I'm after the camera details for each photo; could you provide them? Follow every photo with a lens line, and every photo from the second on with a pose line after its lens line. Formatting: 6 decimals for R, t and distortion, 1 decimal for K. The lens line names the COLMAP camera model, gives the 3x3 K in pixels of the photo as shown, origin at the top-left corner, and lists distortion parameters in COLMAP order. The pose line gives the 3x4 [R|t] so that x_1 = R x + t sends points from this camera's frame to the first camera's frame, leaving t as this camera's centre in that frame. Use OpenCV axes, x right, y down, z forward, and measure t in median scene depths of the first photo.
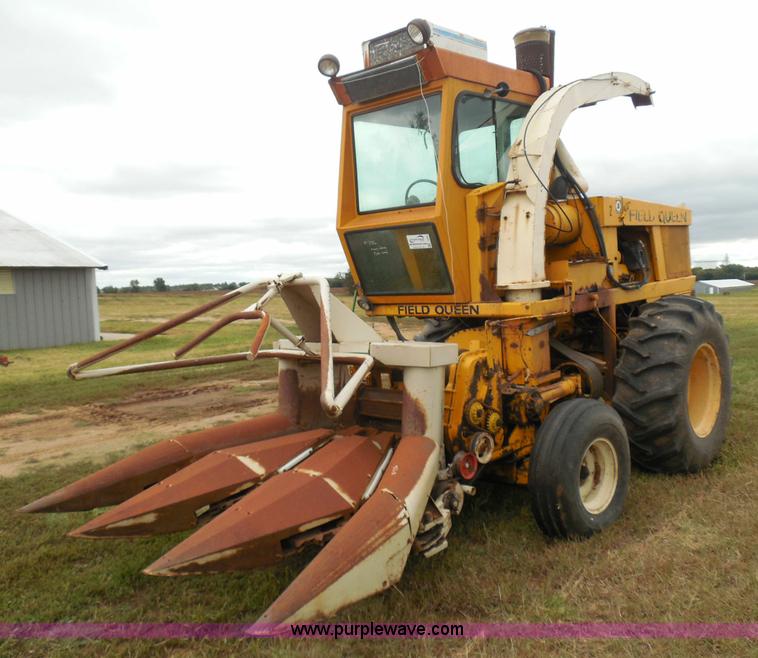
lens RADIAL K [[709.0, 0, 376.8], [0, 709.0, 343.2], [0, 0, 1]] dist [-0.016557, 0.000000]
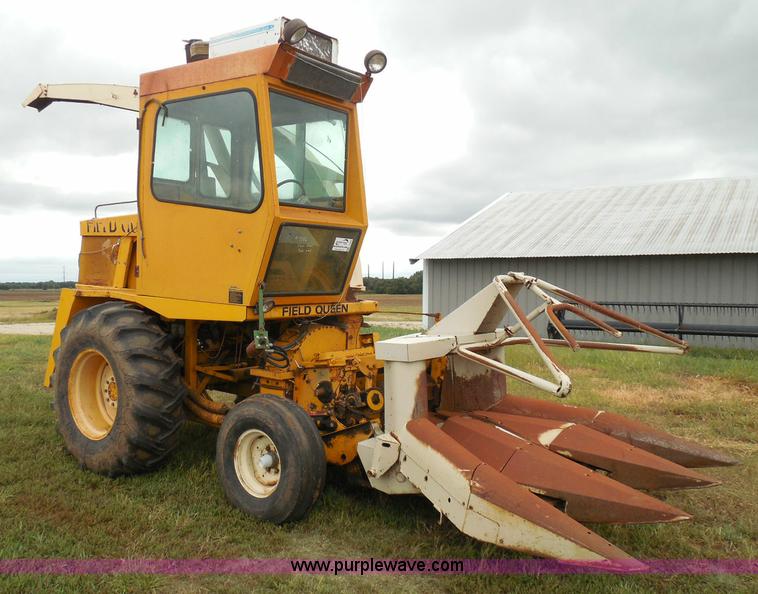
lens RADIAL K [[712.5, 0, 330.2], [0, 712.5, 311.7], [0, 0, 1]] dist [-0.006162, 0.000000]
pose [[-0.077892, -0.011106, 0.996900, -1.000017], [0.083656, 0.996339, 0.017637, -0.063946], [-0.993446, 0.084770, -0.076678, 1.110118]]
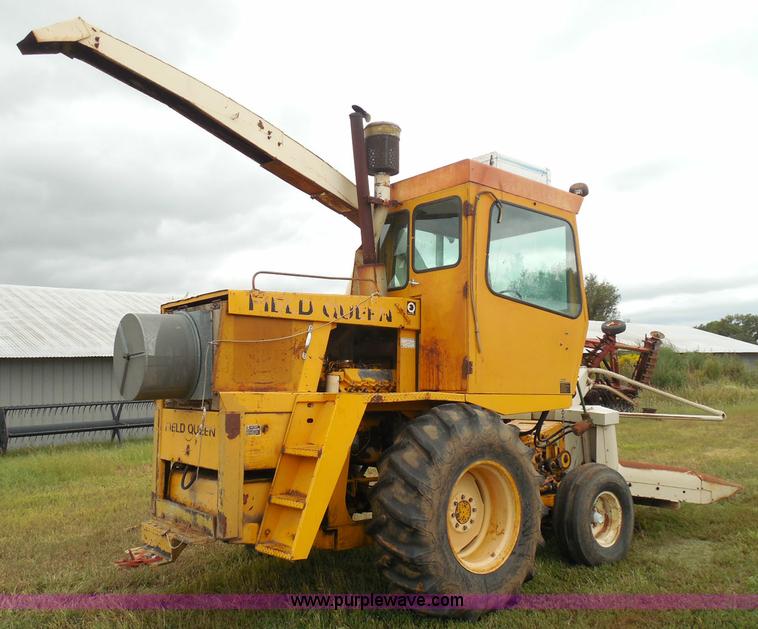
lens RADIAL K [[689.7, 0, 360.1], [0, 689.7, 323.0], [0, 0, 1]] dist [-0.009296, 0.009338]
pose [[-0.991690, 0.066717, 0.110003, 0.194605], [0.067940, 0.997662, 0.007408, -0.214224], [-0.109252, 0.014820, -0.993904, 2.315588]]
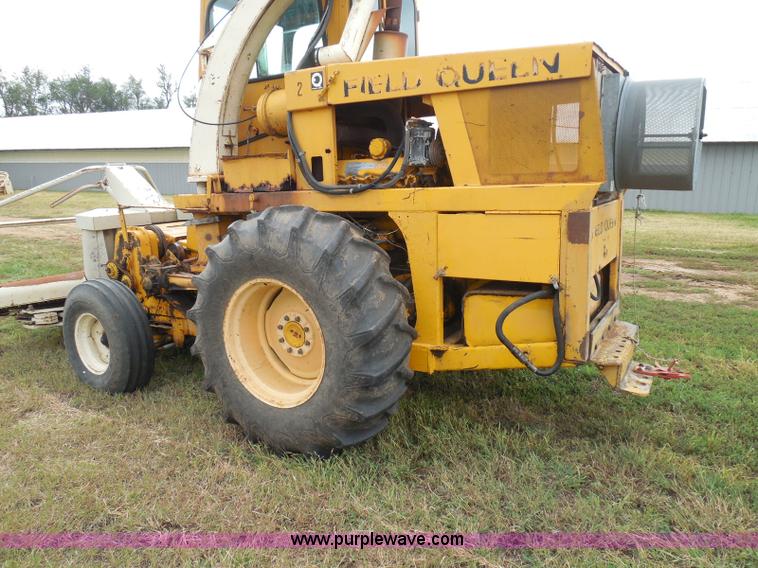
lens RADIAL K [[562.4, 0, 380.8], [0, 562.4, 280.5], [0, 0, 1]] dist [-0.007435, -0.005387]
pose [[0.223140, 0.229367, -0.947417, 1.078920], [-0.087469, 0.972713, 0.214890, -0.135118], [0.970854, 0.034919, 0.237114, 1.039923]]
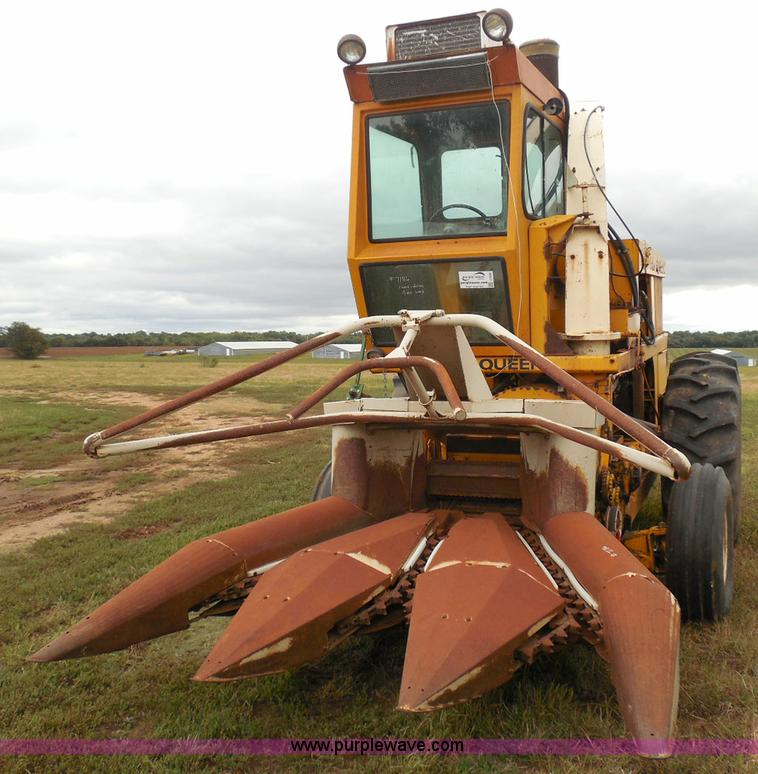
lens RADIAL K [[890.2, 0, 400.7], [0, 890.2, 394.9], [0, 0, 1]] dist [-0.009695, 0.000000]
pose [[0.928493, -0.001130, 0.371347, -0.401651], [0.012144, 0.999553, -0.027322, 0.015901], [-0.371150, 0.029877, 0.928092, 0.087372]]
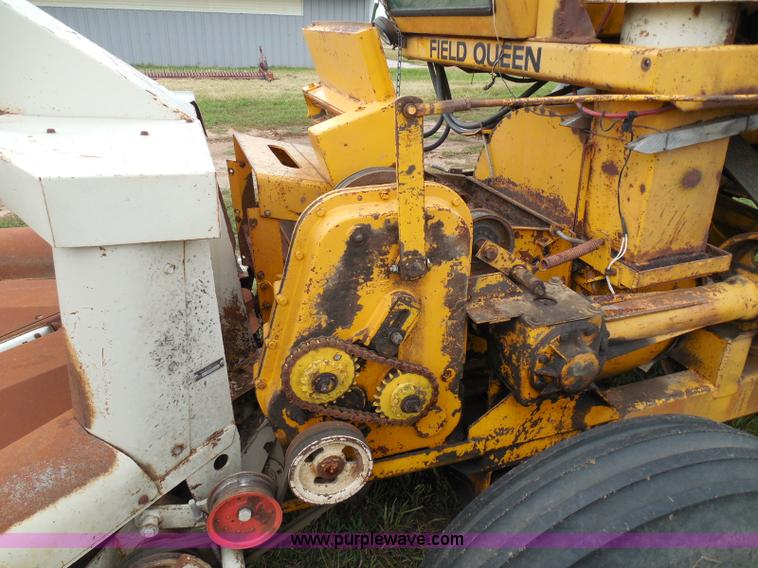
lens RADIAL K [[562.4, 0, 378.2], [0, 562.4, 280.3], [0, 0, 1]] dist [-0.007435, -0.005387]
pose [[0.880193, 0.248091, -0.404612, 0.218275], [-0.096973, 0.928526, 0.358378, -0.036567], [0.464603, -0.276206, 0.841341, 0.663860]]
